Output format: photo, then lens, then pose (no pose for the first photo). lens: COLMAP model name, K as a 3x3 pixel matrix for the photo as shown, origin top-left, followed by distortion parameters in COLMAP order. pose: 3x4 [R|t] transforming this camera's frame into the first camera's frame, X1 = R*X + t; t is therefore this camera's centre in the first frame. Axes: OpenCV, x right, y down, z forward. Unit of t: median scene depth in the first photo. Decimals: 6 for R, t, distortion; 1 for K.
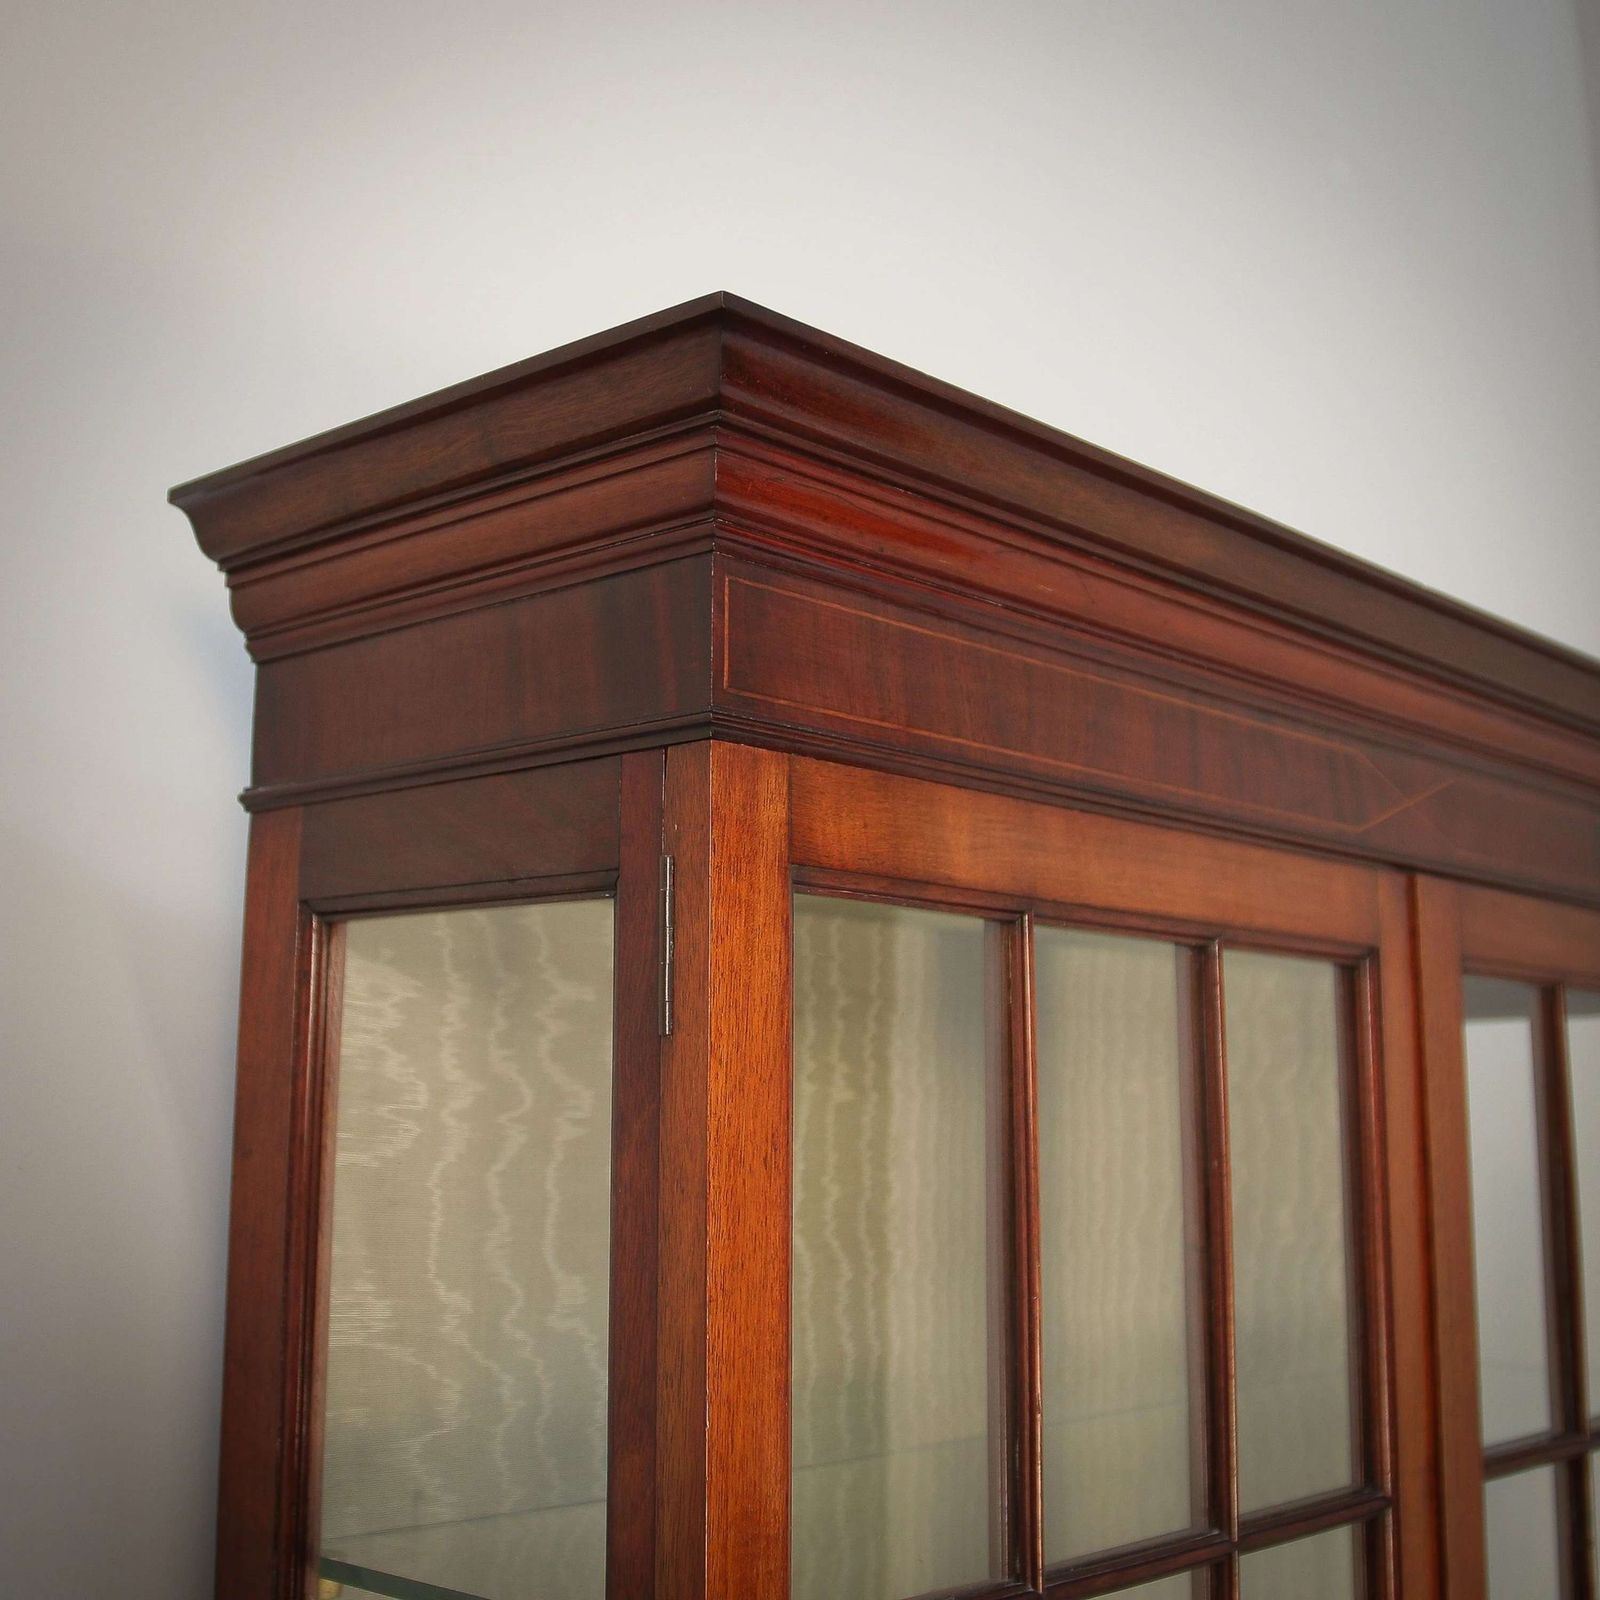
lens RADIAL K [[2076.9, 0, 652.5], [0, 2076.9, 799.1], [0, 0, 1]] dist [0.016716, 0.015679]
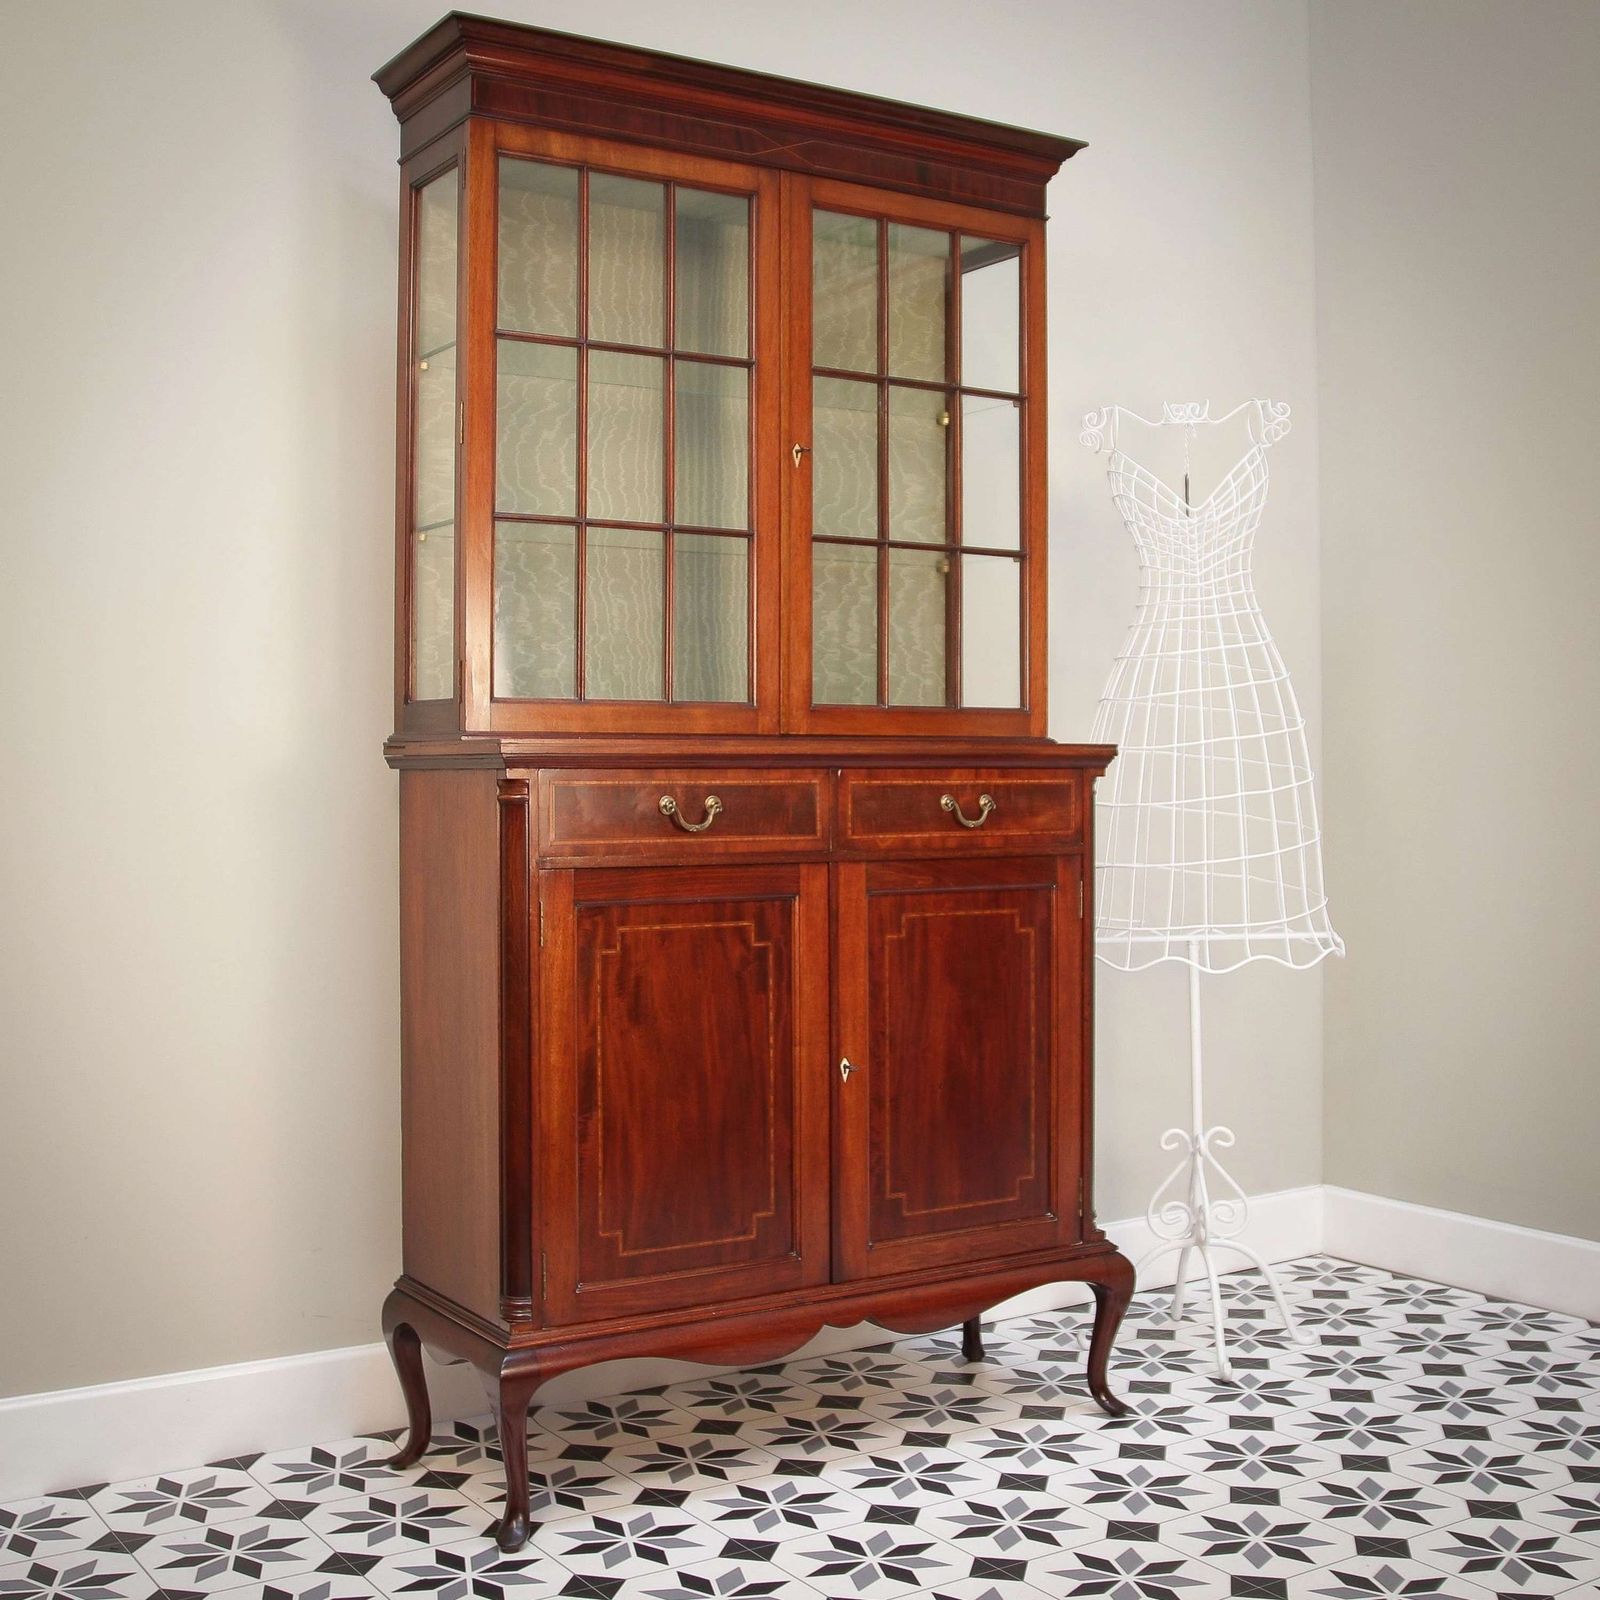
lens RADIAL K [[2053.8, 0, 797.7], [0, 2053.8, 720.4], [0, 0, 1]] dist [-0.142596, 0.039100]
pose [[0.973667, -0.017739, -0.227285, 1.218550], [0.045514, 0.992023, 0.117553, 0.562299], [0.223387, -0.124802, 0.966707, -2.280961]]
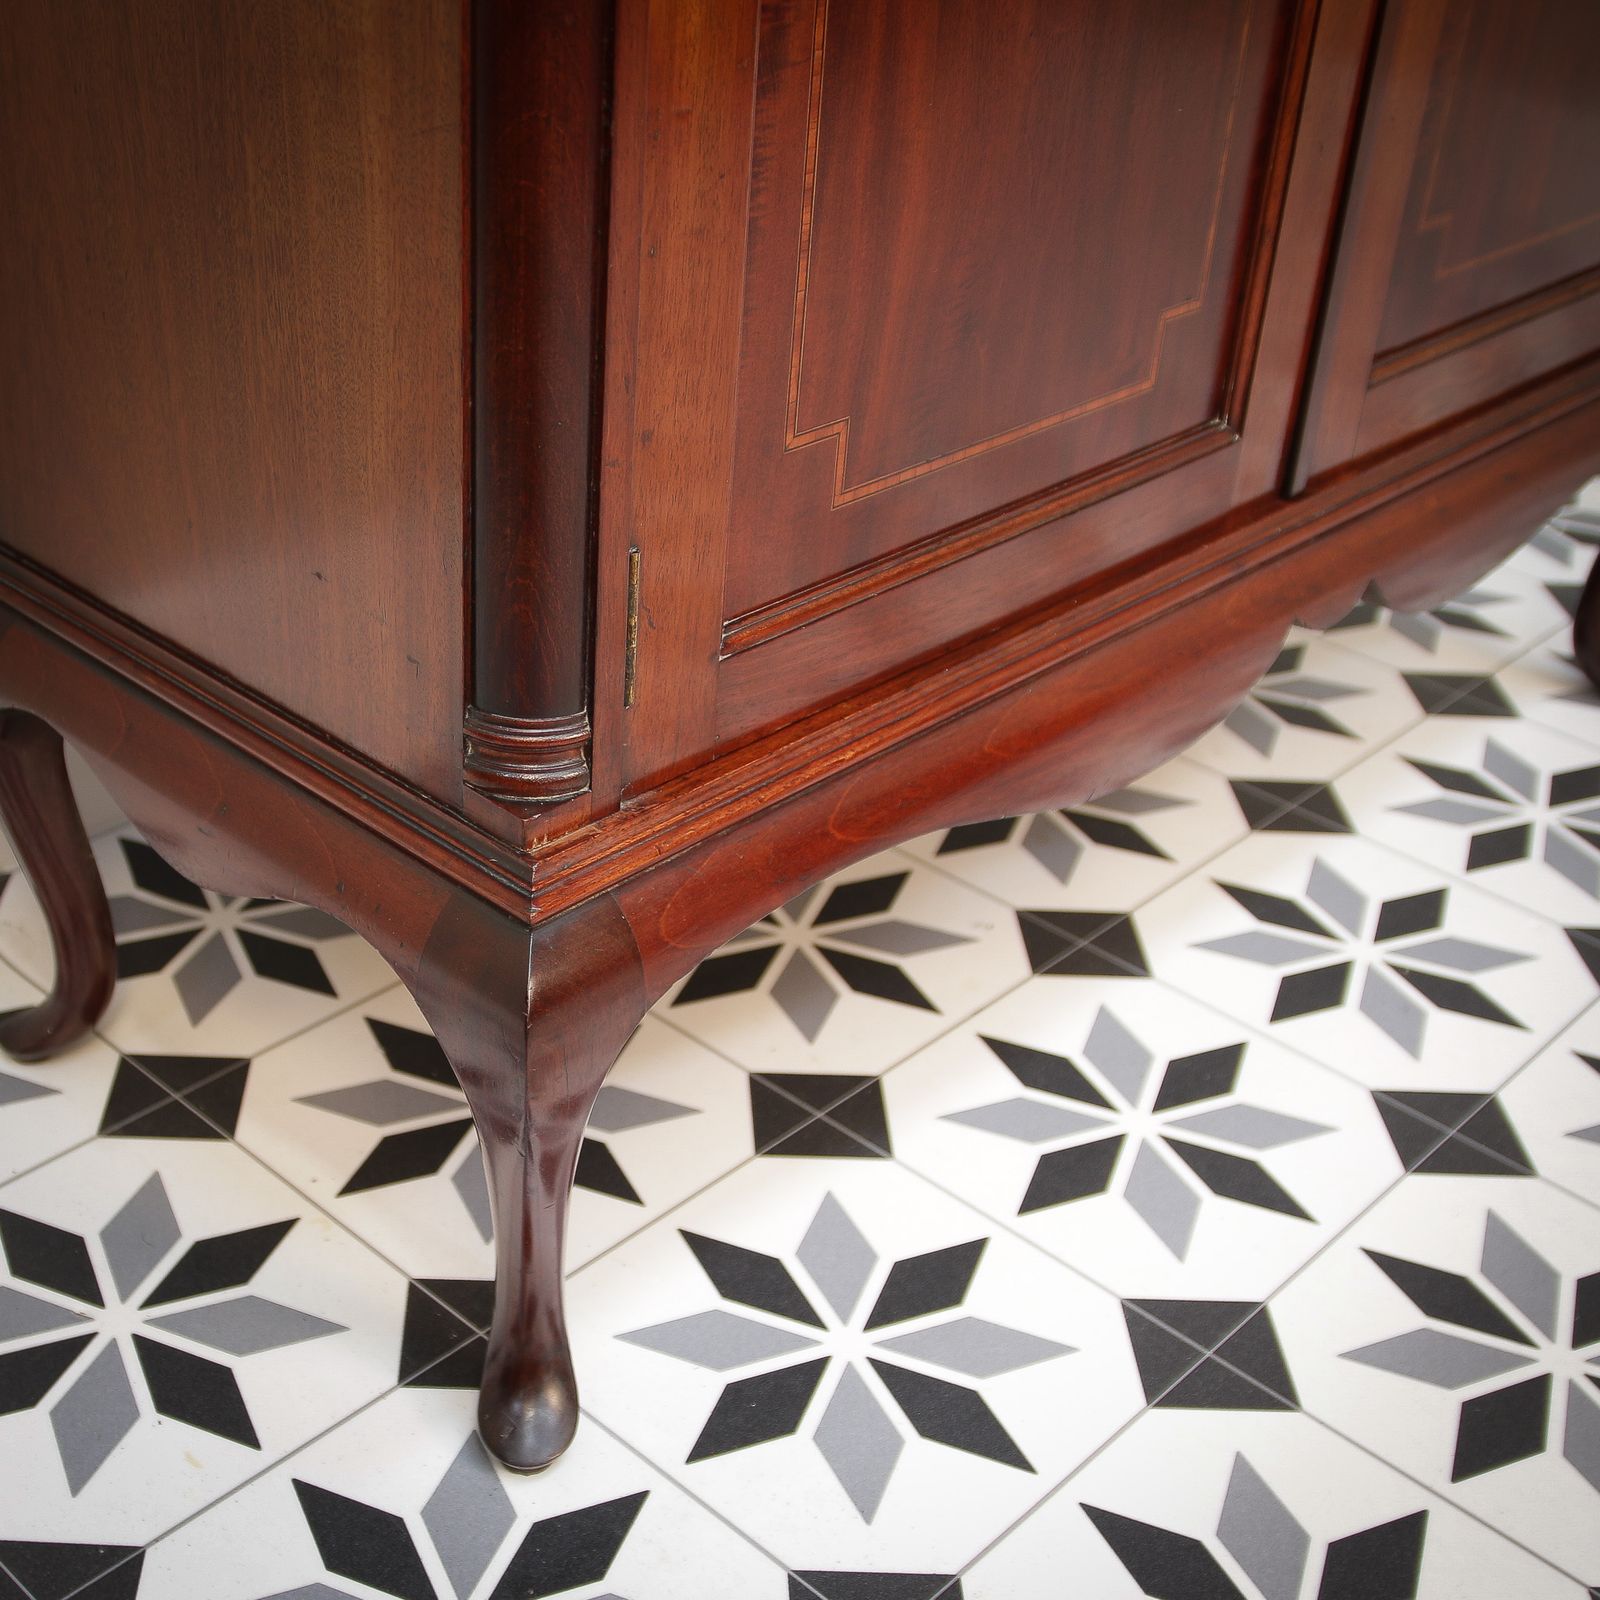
lens RADIAL K [[2076.9, 0, 652.5], [0, 2076.9, 799.1], [0, 0, 1]] dist [0.016716, 0.015679]
pose [[0.999236, 0.039062, -0.000872, 0.171382], [-0.029467, 0.768082, 0.639673, 1.244289], [0.025657, -0.639159, 0.768646, -0.237634]]
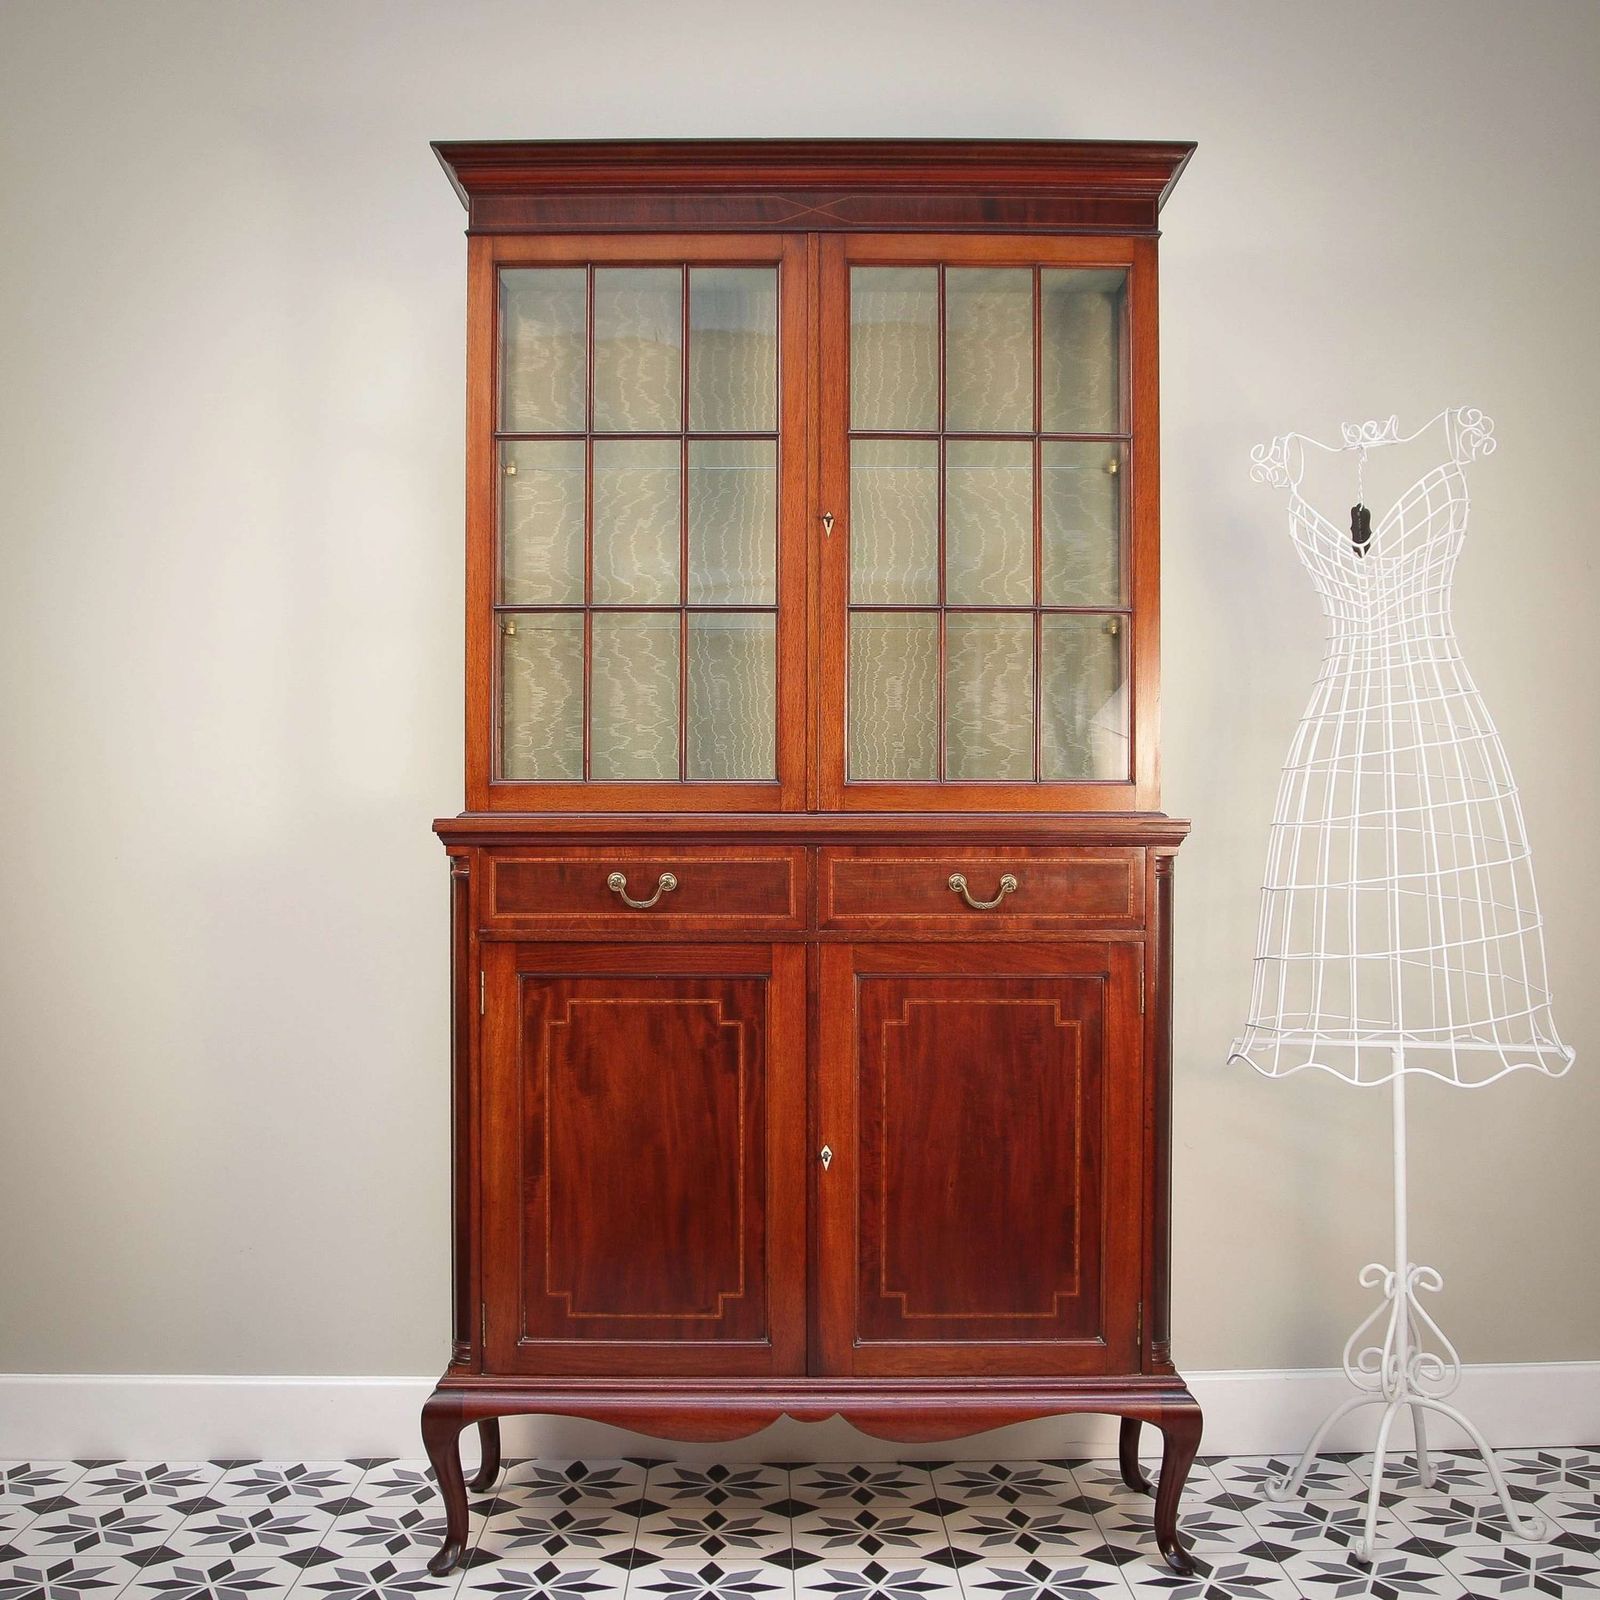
lens RADIAL K [[2010.7, 0, 803.6], [0, 2010.7, 845.3], [0, 0, 1]] dist [-0.128521, 0.024809]
pose [[0.700974, -0.013401, -0.713061, 2.740533], [0.113329, 0.989213, 0.092817, 0.735945], [0.704125, -0.145872, 0.694931, -1.275550]]
